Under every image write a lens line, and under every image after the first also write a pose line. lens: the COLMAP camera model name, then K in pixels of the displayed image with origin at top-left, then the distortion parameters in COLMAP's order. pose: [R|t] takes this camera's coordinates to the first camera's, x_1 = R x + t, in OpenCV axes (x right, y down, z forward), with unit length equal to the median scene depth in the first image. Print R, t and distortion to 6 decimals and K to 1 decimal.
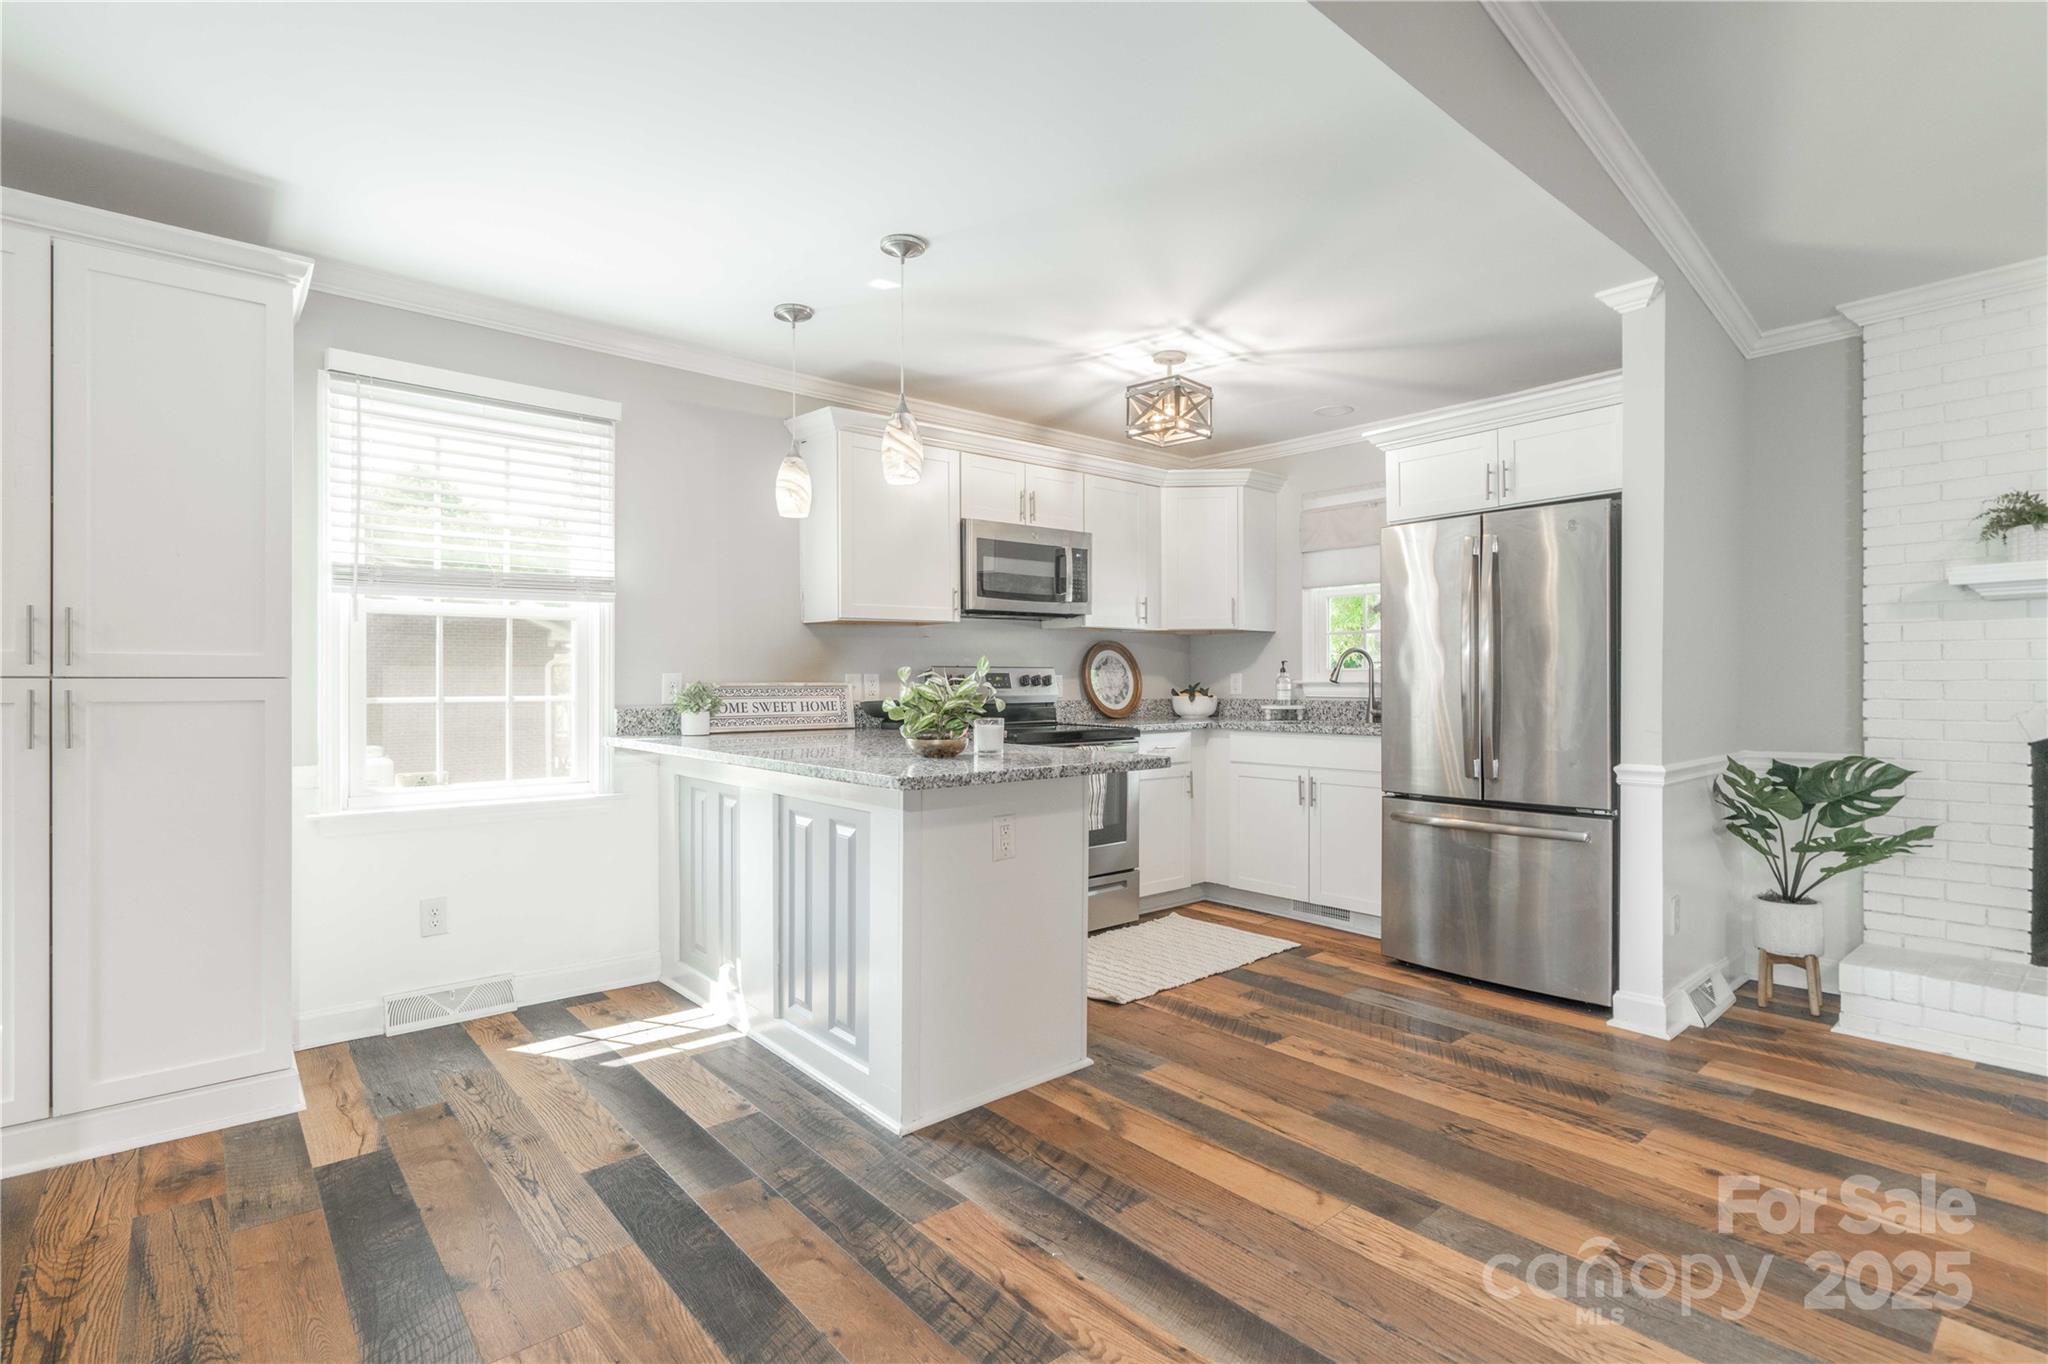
lens RADIAL K [[968.7, 0, 1024.0], [0, 968.7, 682.0], [0, 0, 1]] dist [0.001076, -0.000021]
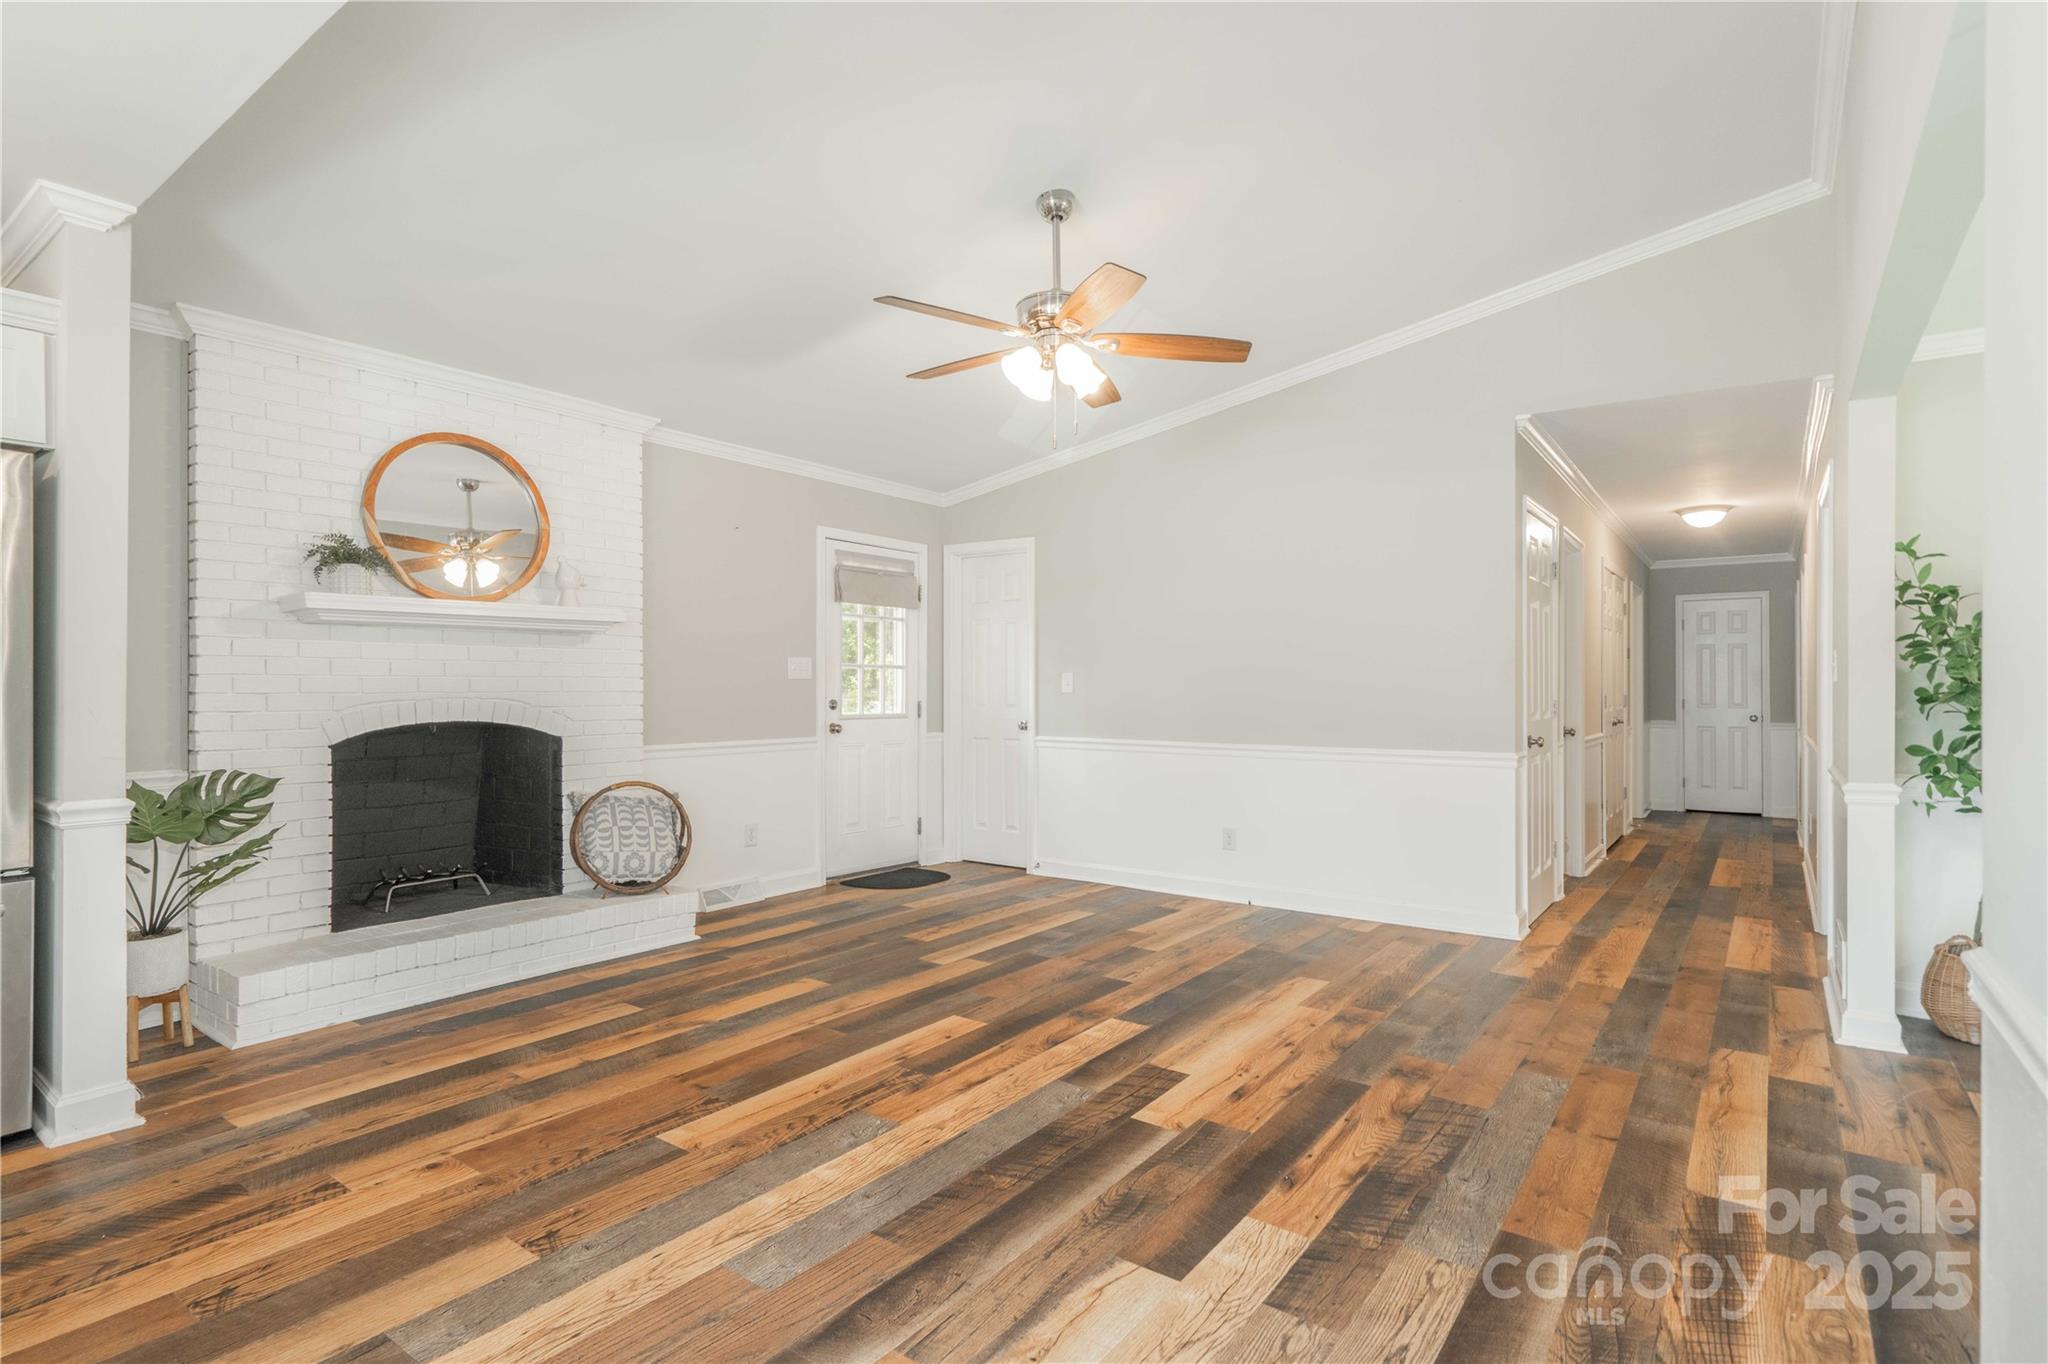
lens RADIAL K [[1012.0, 0, 1034.8], [0, 1012.0, 684.9], [0, 0, 1]] dist [0.000564, 0.001158]
pose [[-0.232612, 0.004223, 0.972560, -0.287960], [0.000659, 0.999991, -0.004184, -0.004530], [-0.972569, -0.000333, -0.232613, 0.356193]]
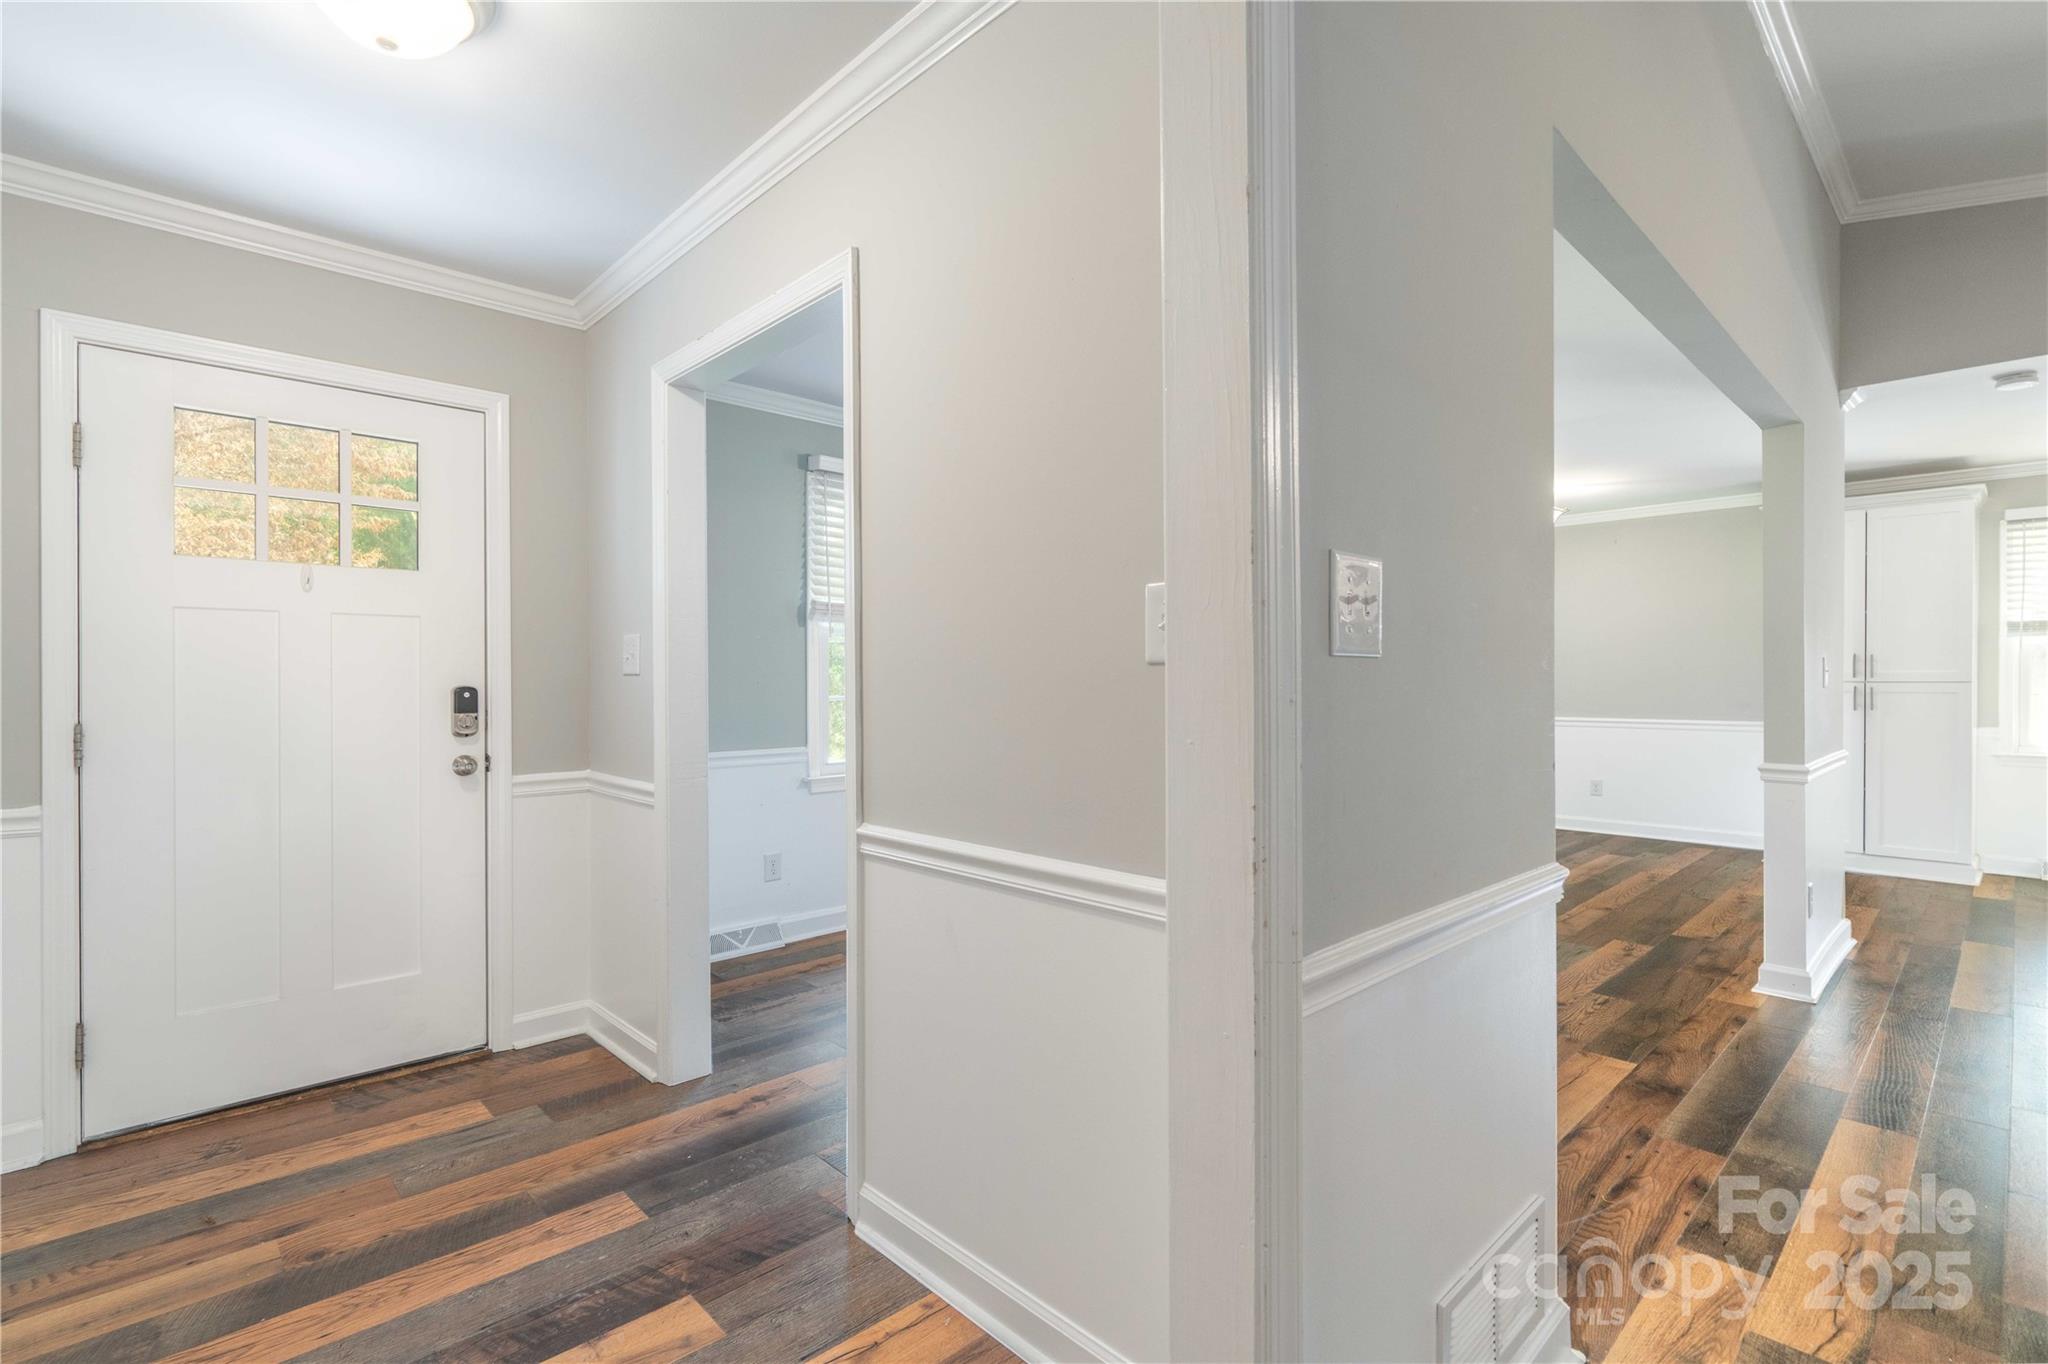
lens RADIAL K [[927.2, 0, 990.8], [0, 927.2, 676.1], [0, 0, 1]] dist [-0.003059, -0.000899]
pose [[0.019785, -0.001022, -0.999804, 0.798122], [-0.001879, 0.999998, -0.001060, -0.007952], [0.999802, 0.001900, 0.019783, -0.777163]]
